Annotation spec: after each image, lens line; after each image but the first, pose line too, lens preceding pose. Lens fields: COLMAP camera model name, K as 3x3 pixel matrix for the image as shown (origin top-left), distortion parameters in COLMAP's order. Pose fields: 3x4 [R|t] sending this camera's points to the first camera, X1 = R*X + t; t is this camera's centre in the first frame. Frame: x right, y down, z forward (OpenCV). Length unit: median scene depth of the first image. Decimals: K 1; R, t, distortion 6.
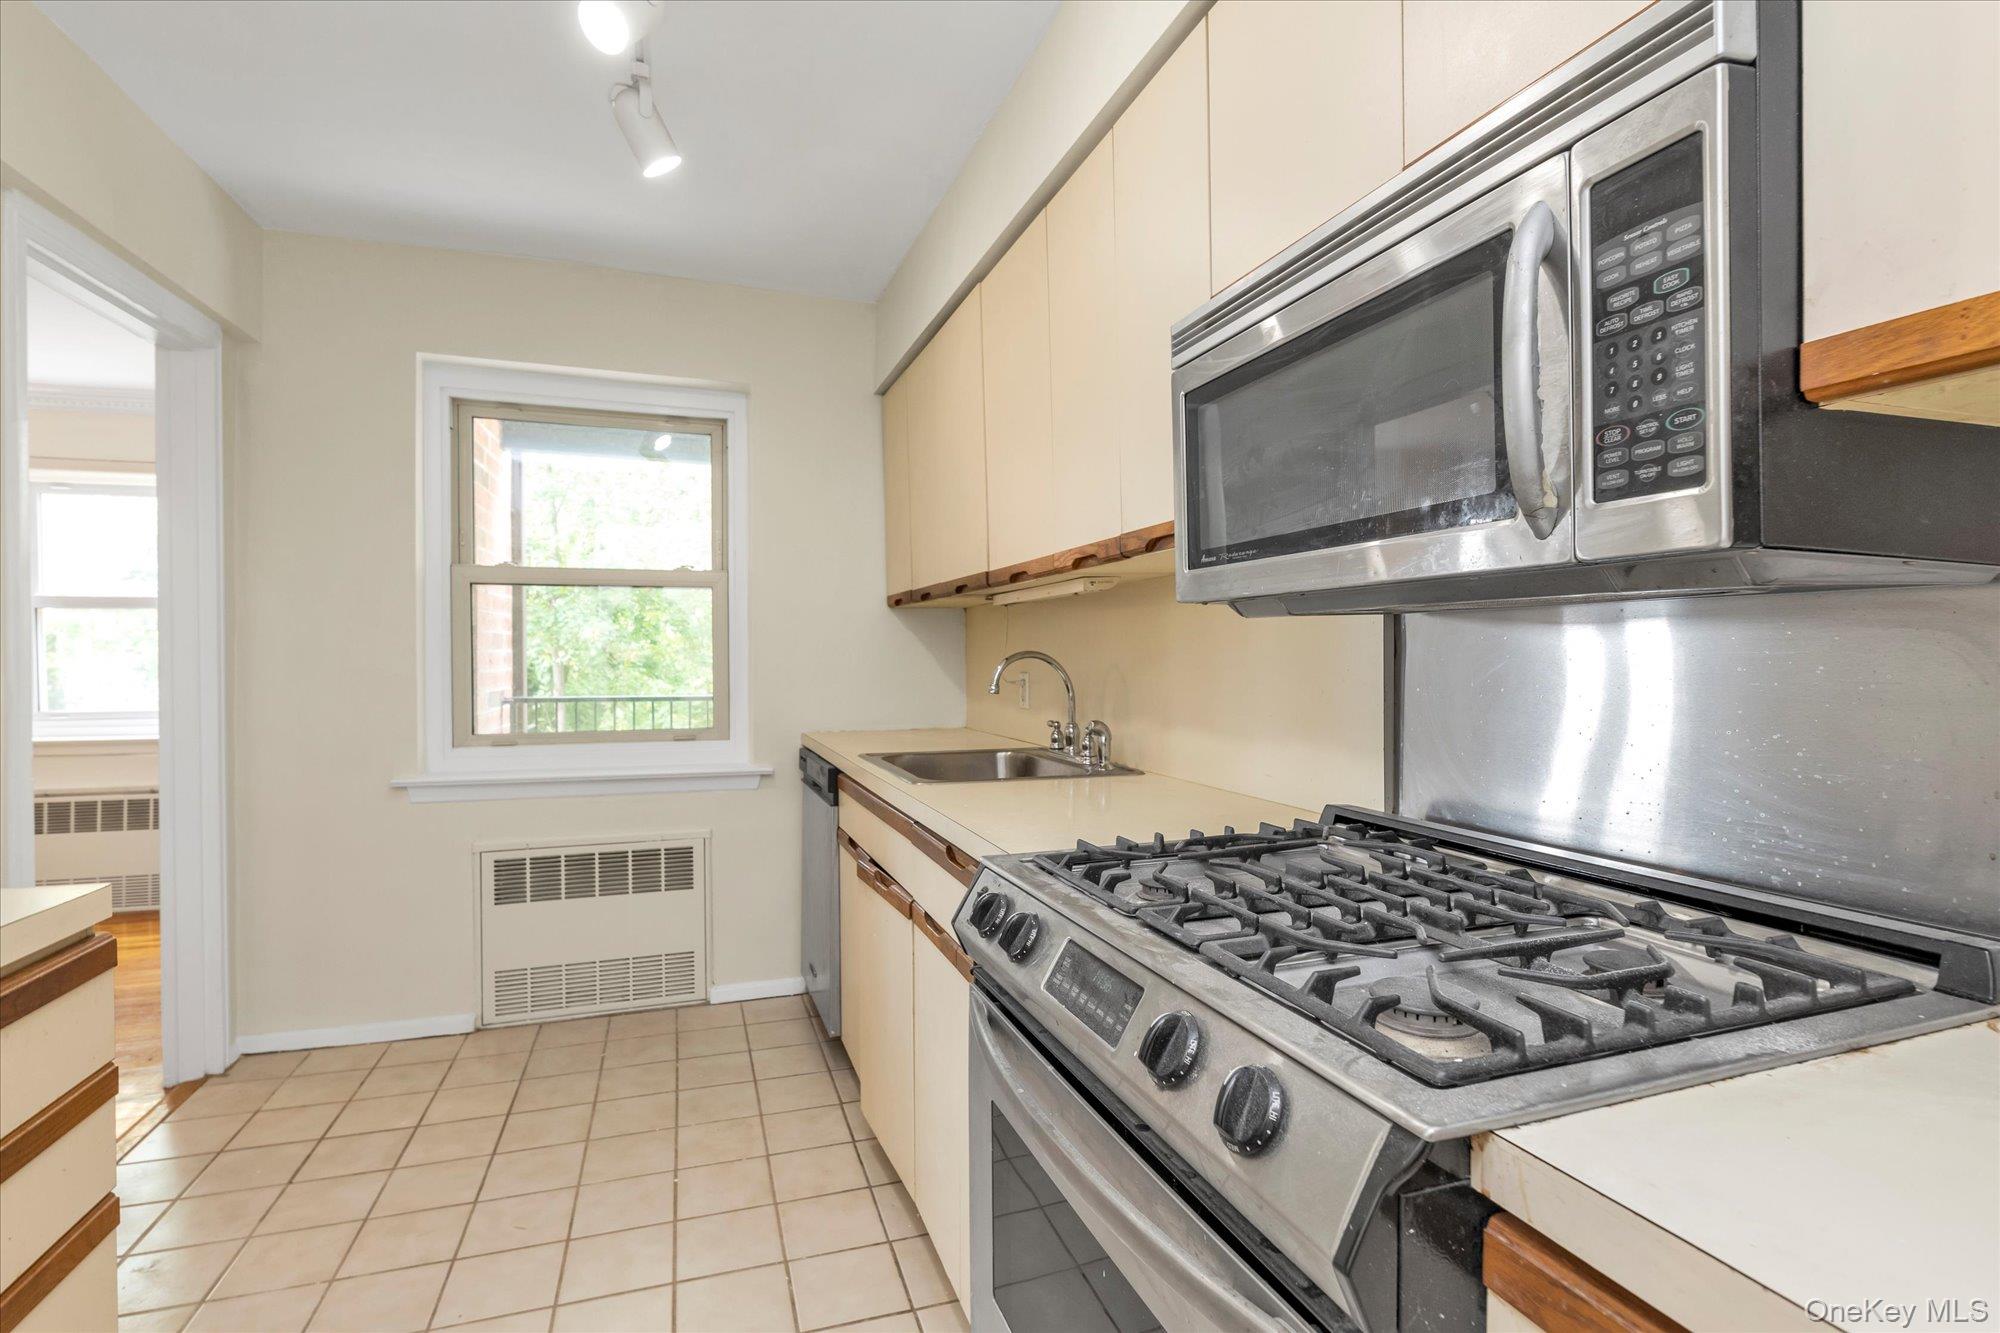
lens RADIAL K [[966.8, 0, 998.1], [0, 966.8, 666.4], [0, 0, 1]] dist [0.000973, 0.000466]
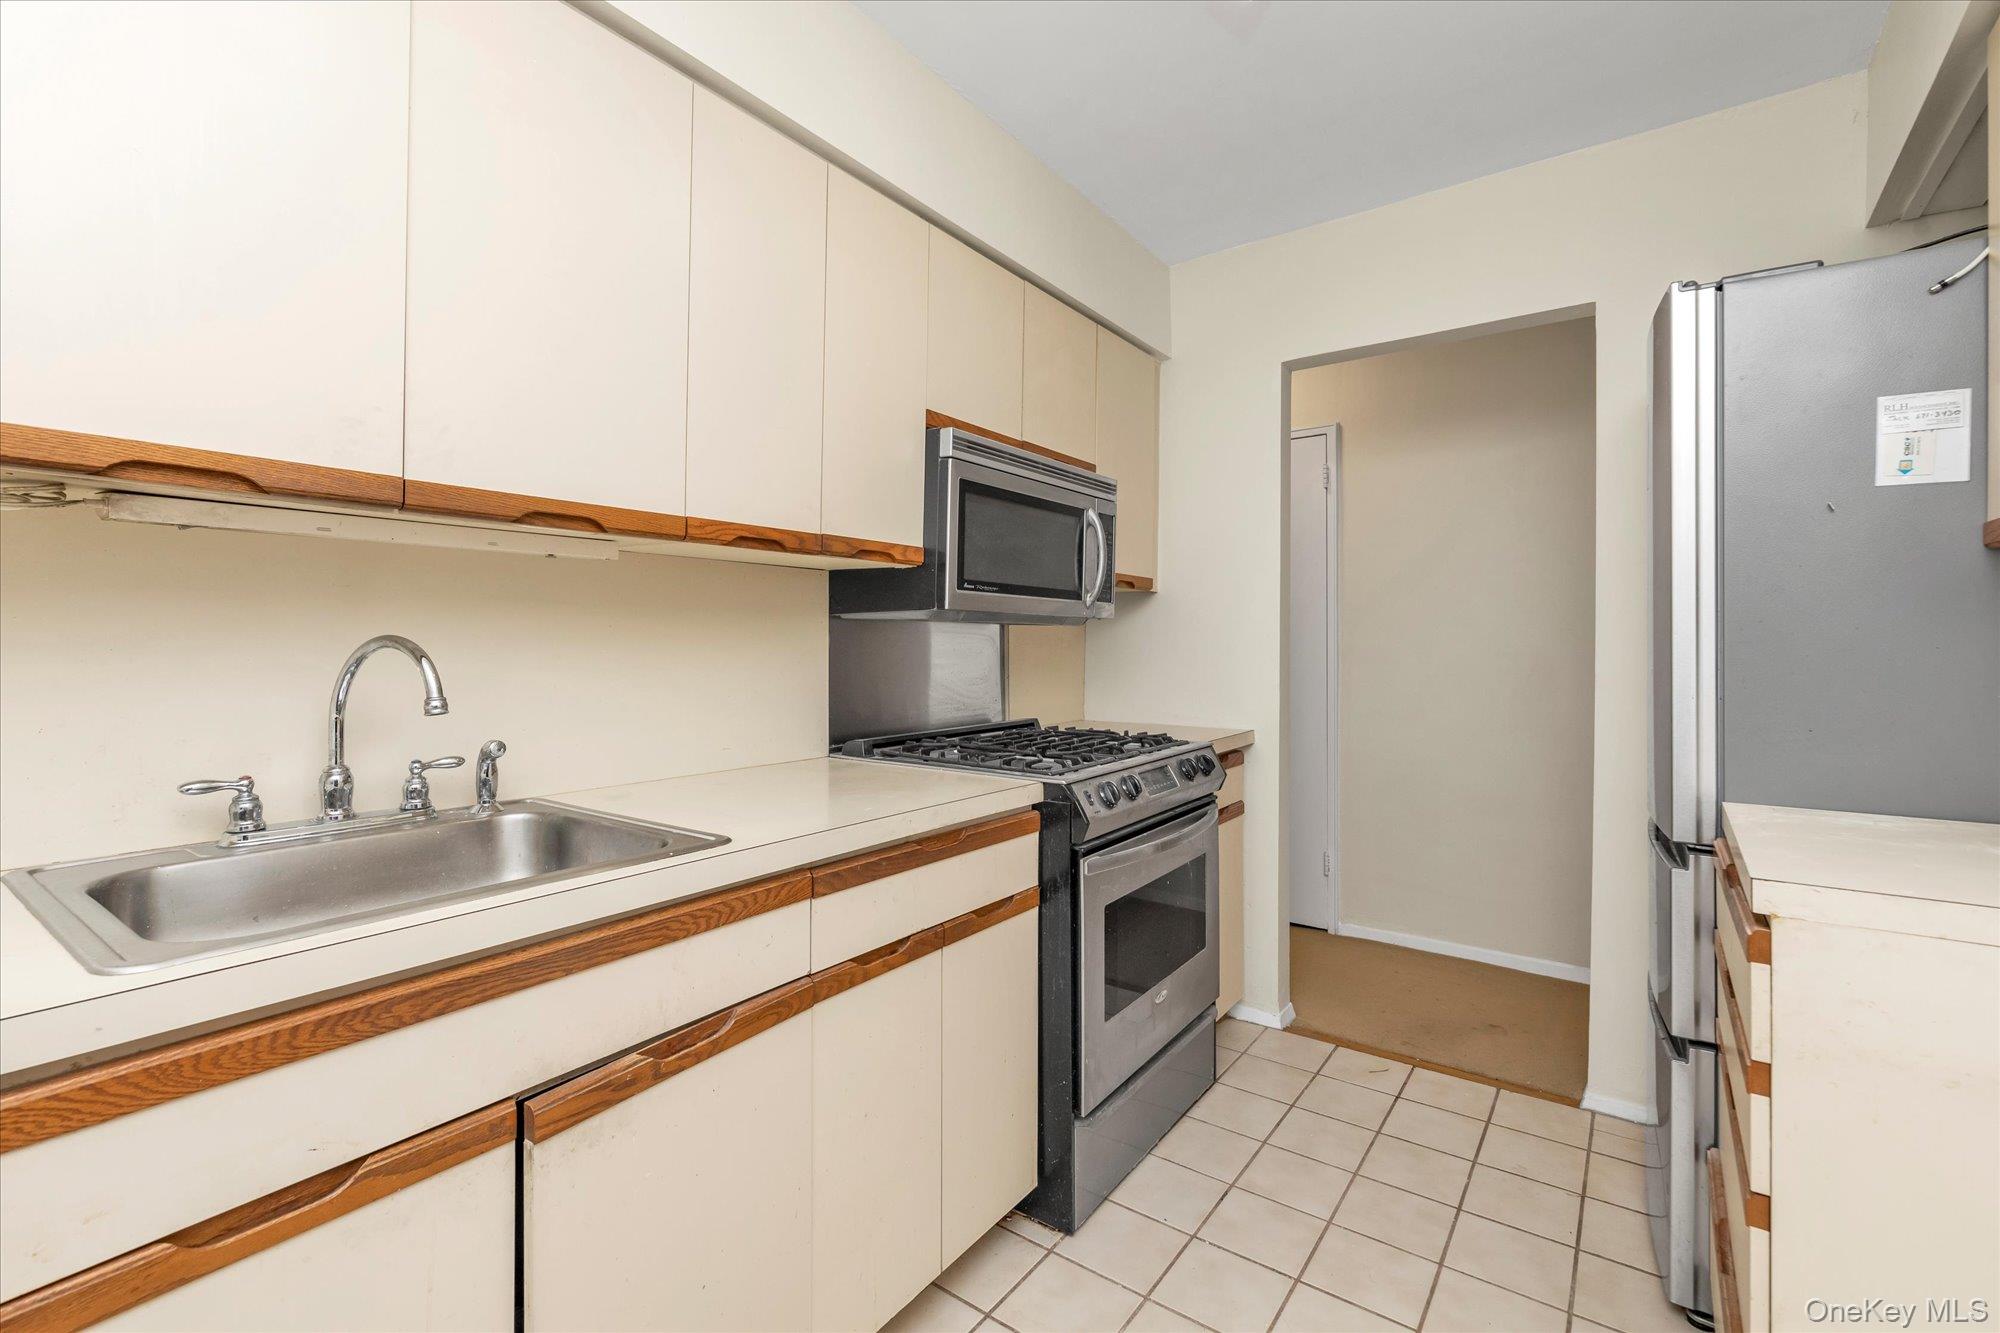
lens RADIAL K [[881.2, 0, 999.4], [0, 881.2, 640.2], [0, 0, 1]] dist [-0.000245, -0.000430]
pose [[-0.586040, 0.003186, 0.810276, -0.442267], [0.008687, 0.999960, 0.002351, -0.008826], [-0.810236, 0.008416, -0.586044, 0.788508]]
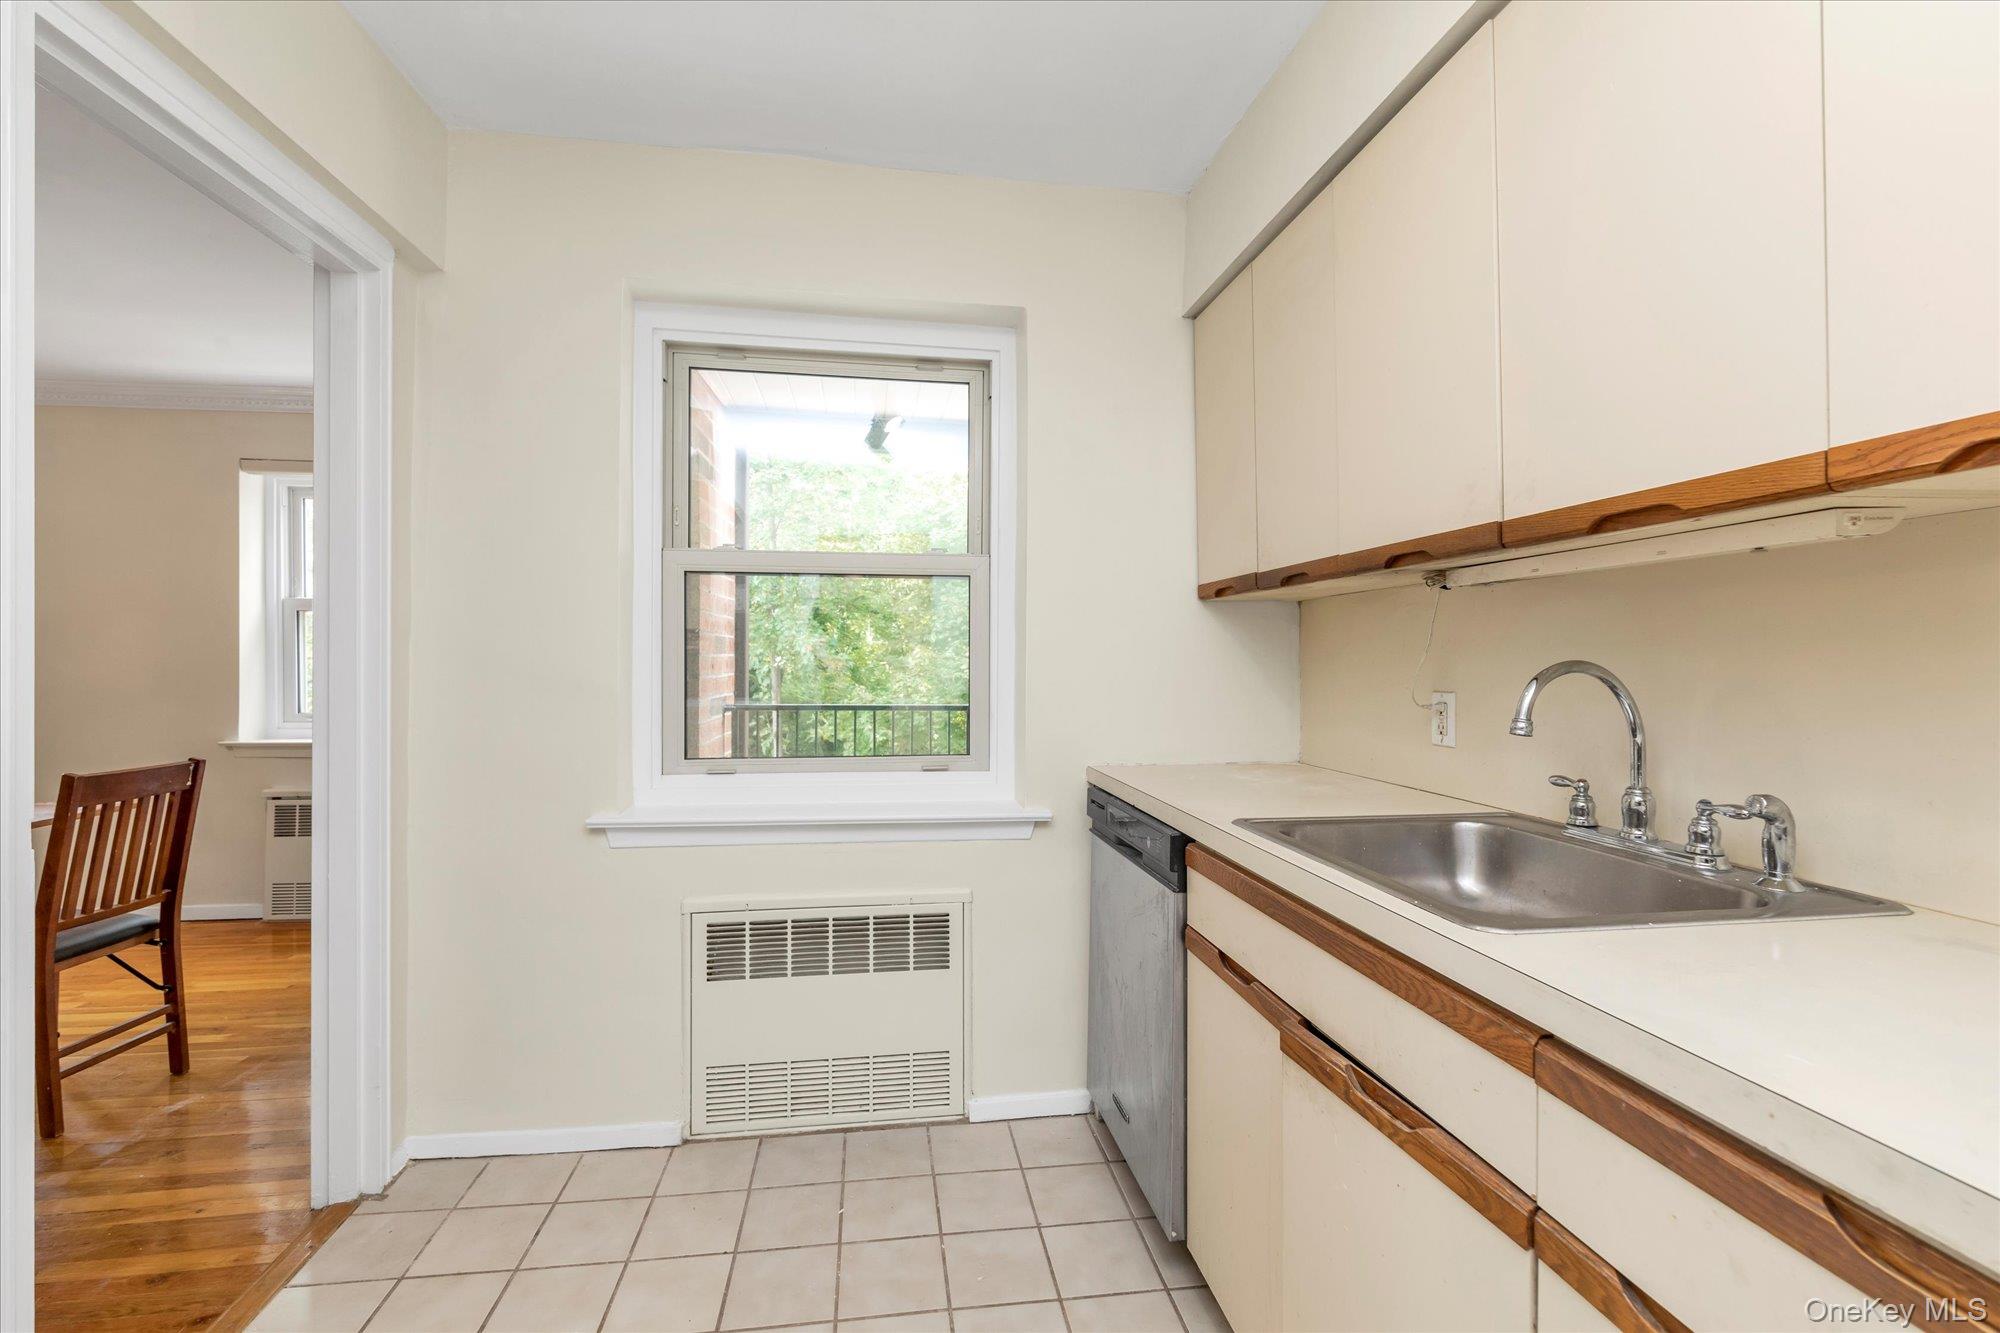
lens RADIAL K [[869.3, 0, 989.2], [0, 869.3, 668.7], [0, 0, 1]] dist [0.001804, 0.000149]
pose [[0.983193, 0.008735, -0.182358, -0.166767], [-0.009377, 0.999952, -0.002658, -0.005041], [0.182326, 0.004323, 0.983229, 0.341732]]
